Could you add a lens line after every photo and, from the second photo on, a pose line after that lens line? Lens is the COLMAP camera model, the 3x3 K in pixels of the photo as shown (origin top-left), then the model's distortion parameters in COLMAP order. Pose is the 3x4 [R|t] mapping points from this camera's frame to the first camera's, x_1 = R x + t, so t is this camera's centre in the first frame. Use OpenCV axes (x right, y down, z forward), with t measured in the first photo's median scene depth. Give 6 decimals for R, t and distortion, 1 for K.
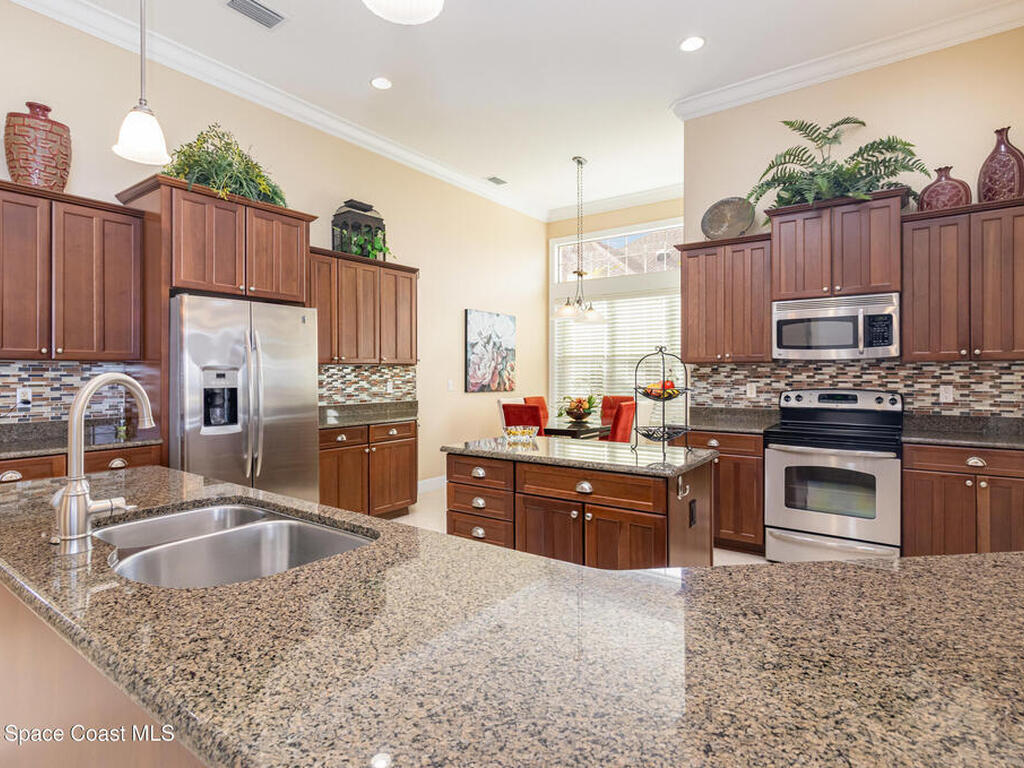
lens RADIAL K [[541.9, 0, 510.8], [0, 541.9, 380.2], [0, 0, 1]] dist [-0.025401, 0.000649]
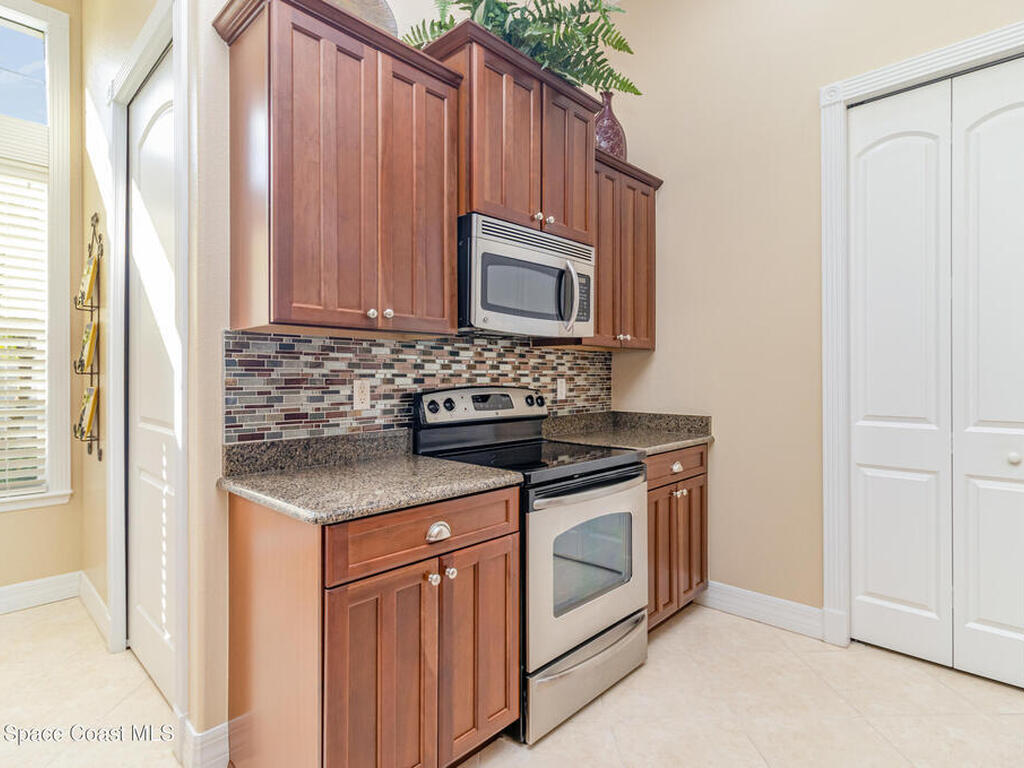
lens RADIAL K [[541.9, 0, 511.5], [0, 541.9, 378.8], [0, 0, 1]] dist [-0.025401, 0.000649]
pose [[0.142002, -0.008512, 0.989830, -0.002068], [0.009991, 0.999924, 0.007166, 0.003370], [-0.989816, 0.008871, 0.142076, 0.873919]]
